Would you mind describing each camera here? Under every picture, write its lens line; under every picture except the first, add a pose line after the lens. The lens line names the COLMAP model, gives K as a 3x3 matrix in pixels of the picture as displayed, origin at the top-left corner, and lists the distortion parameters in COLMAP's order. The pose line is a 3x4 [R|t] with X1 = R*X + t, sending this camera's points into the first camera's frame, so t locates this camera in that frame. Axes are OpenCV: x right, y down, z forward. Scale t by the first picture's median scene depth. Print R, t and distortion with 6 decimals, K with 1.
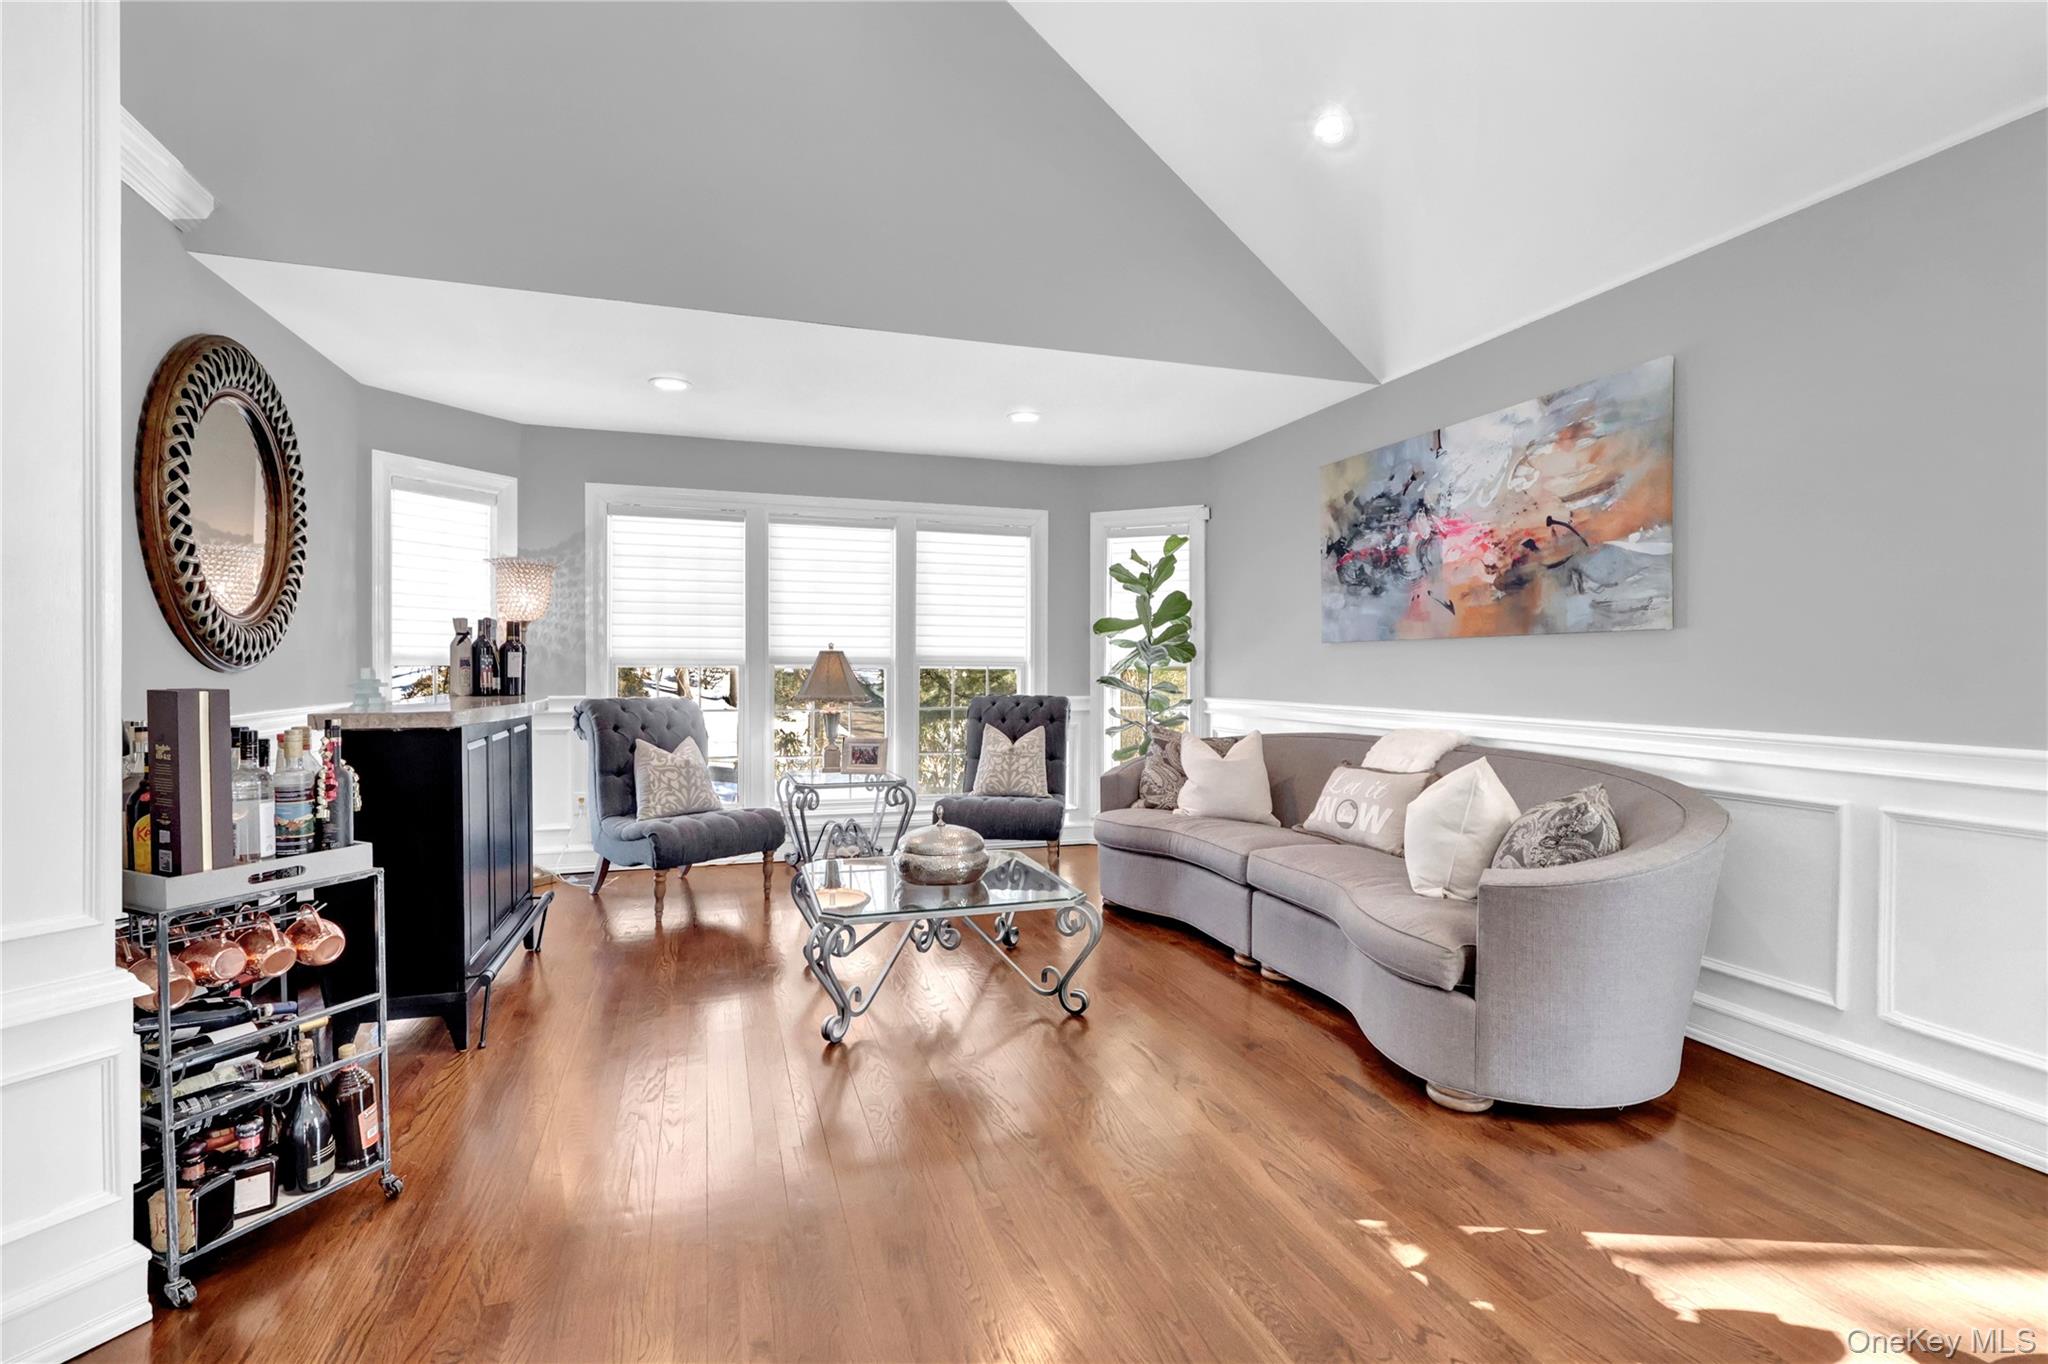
lens RADIAL K [[949.6, 0, 1031.9], [0, 949.6, 676.3], [0, 0, 1]] dist [-0.008350, 0.000736]
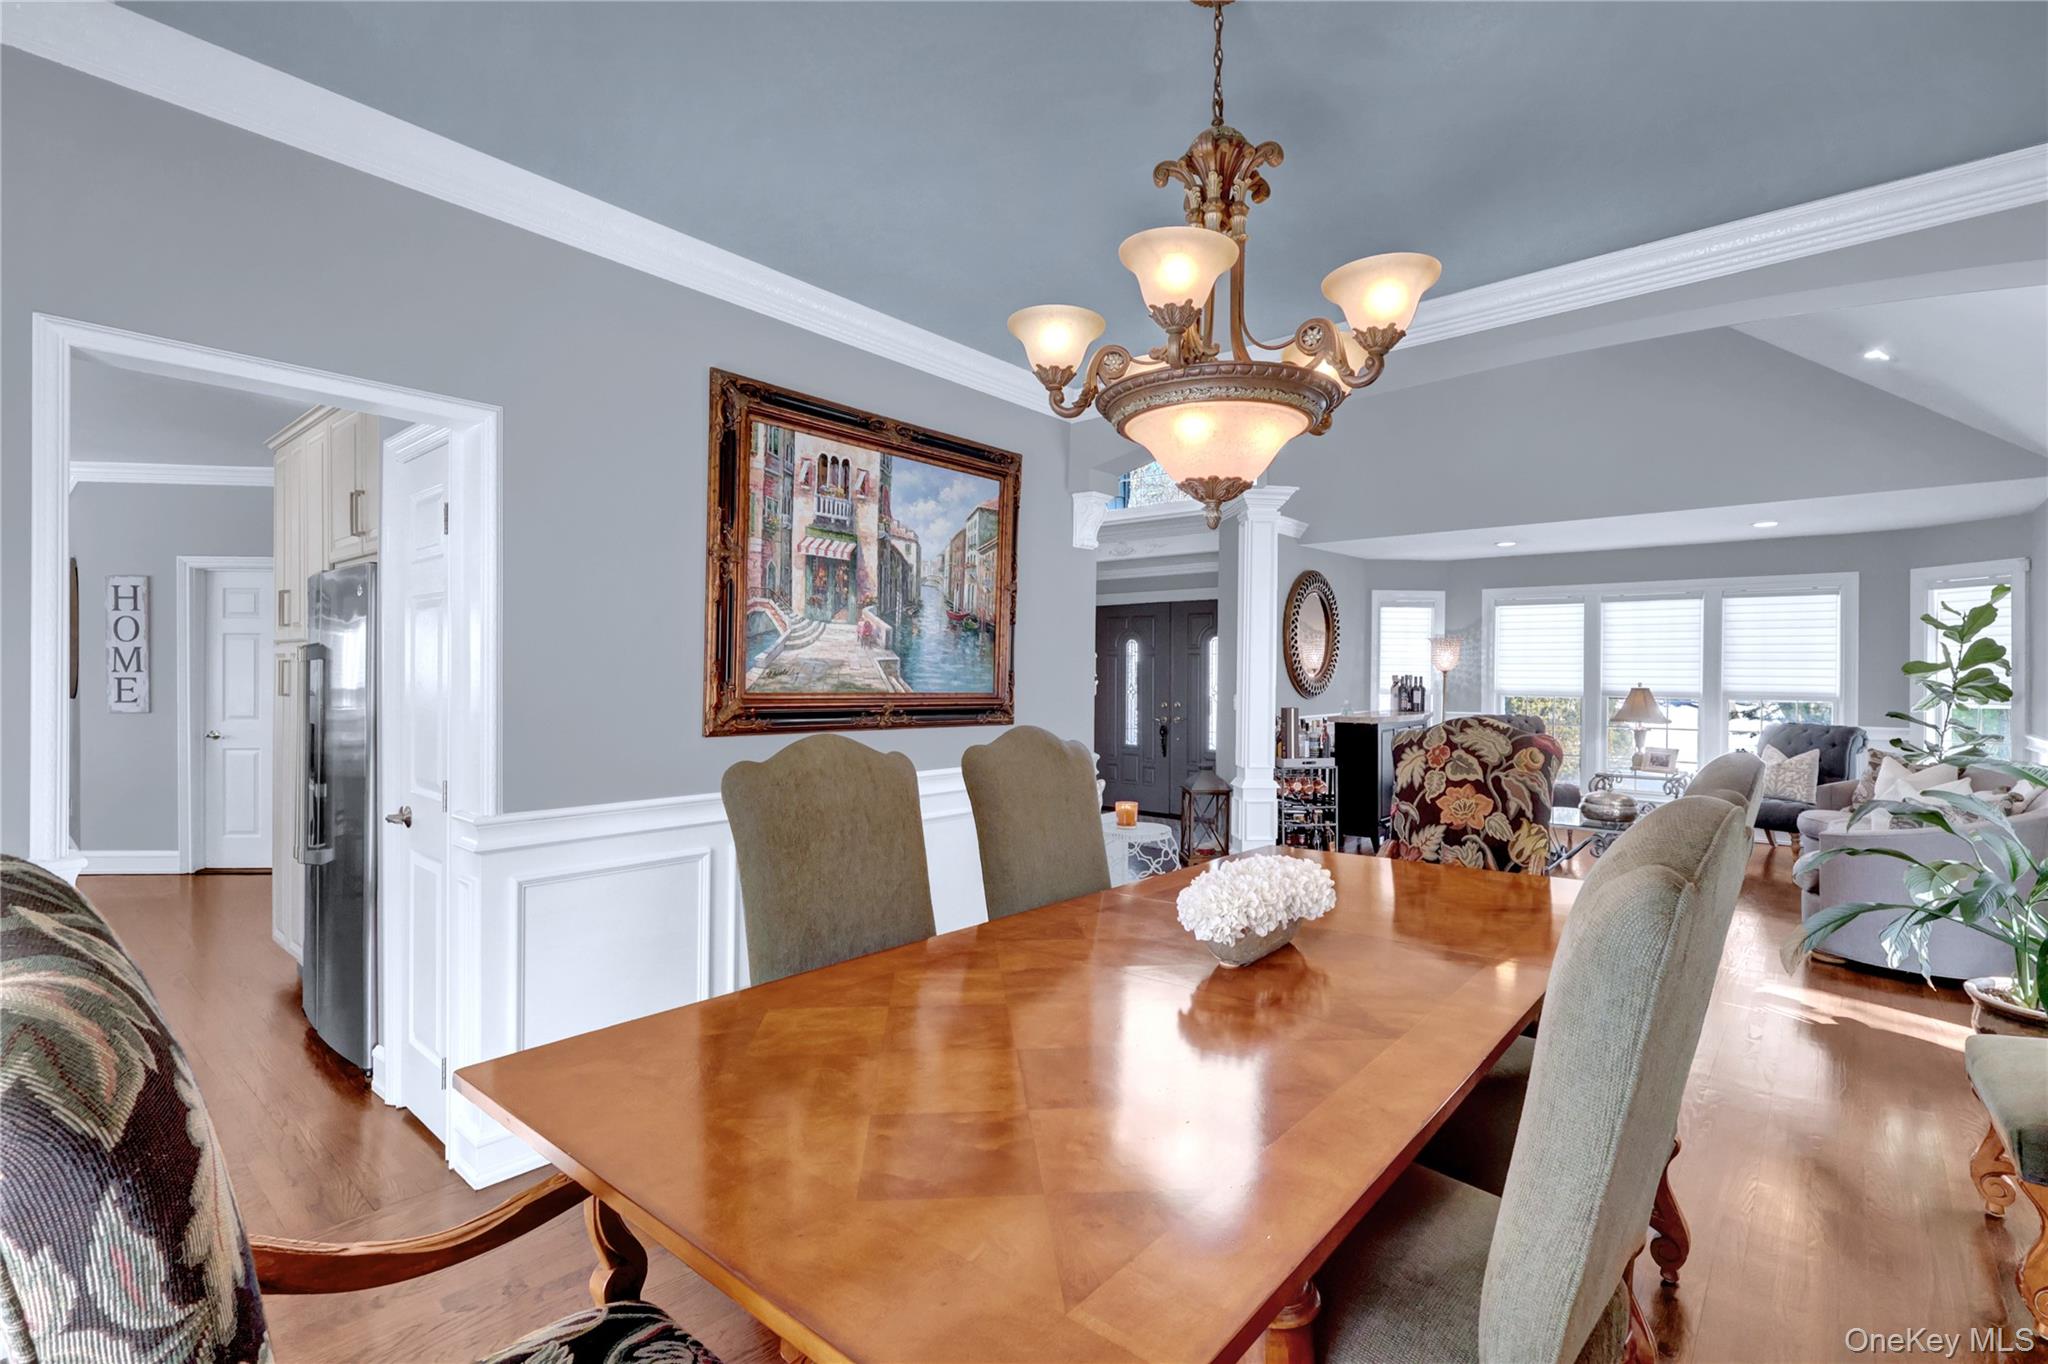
lens RADIAL K [[949.6, 0, 1020.5], [0, 949.6, 680.7], [0, 0, 1]] dist [-0.008350, 0.000736]
pose [[0.501500, 0.007735, -0.865123, 0.597903], [-0.012754, 0.999917, 0.001547, -0.028711], [0.865064, 0.010258, 0.501557, -0.592293]]
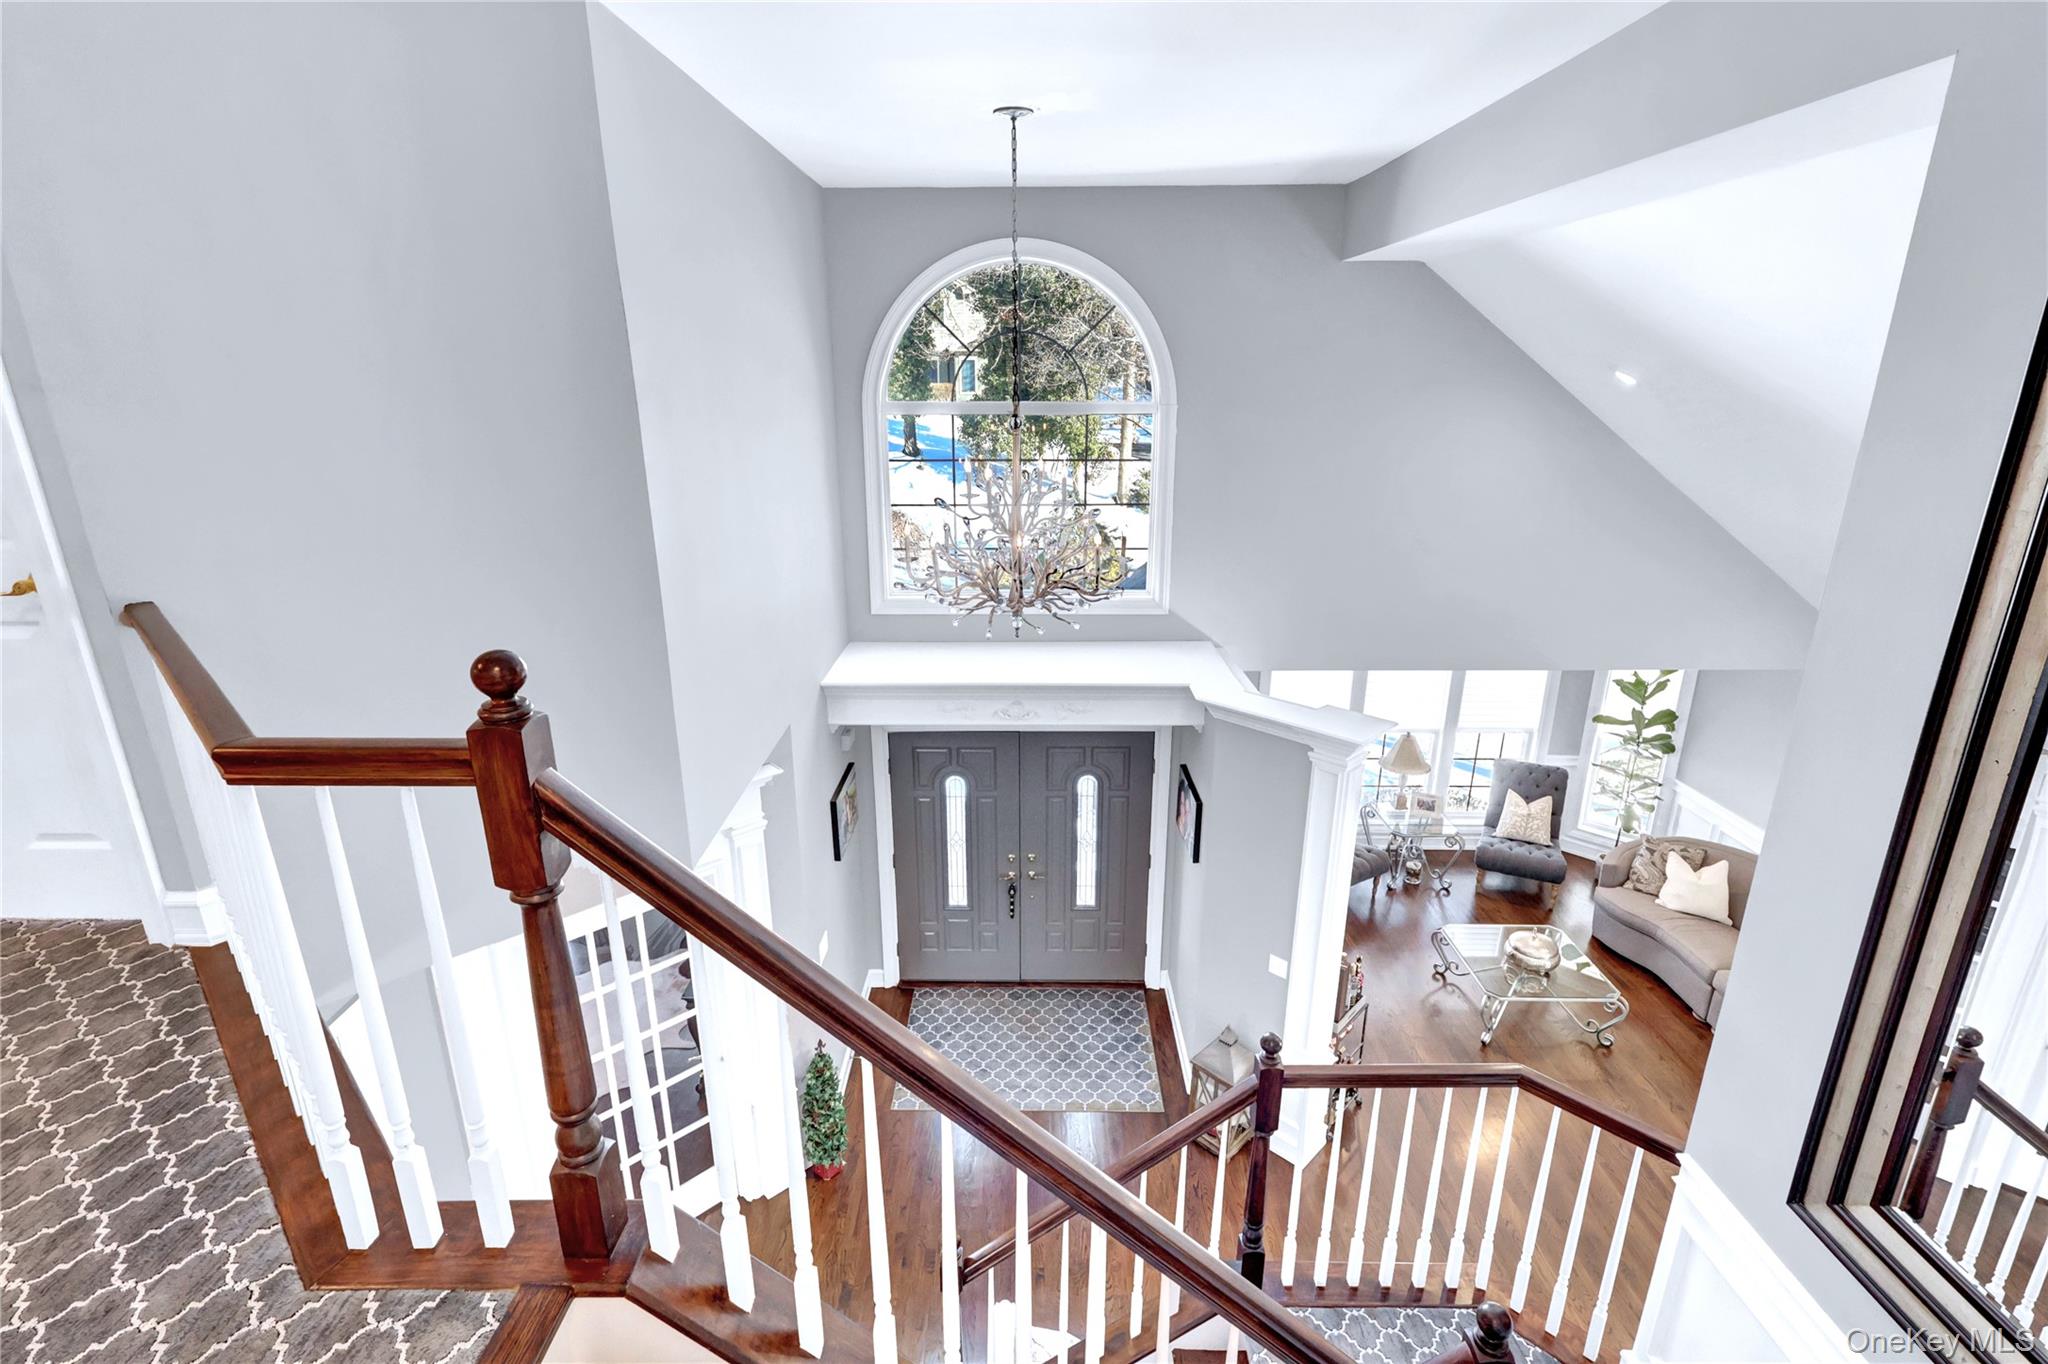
lens RADIAL K [[949.6, 0, 1018.1], [0, 949.6, 671.6], [0, 0, 1]] dist [-0.008350, 0.000736]
pose [[0.944139, 0.093994, -0.315860, -0.346490], [-0.000713, 0.959042, 0.283262, -0.589923], [0.329548, -0.267214, 0.905536, -0.610444]]
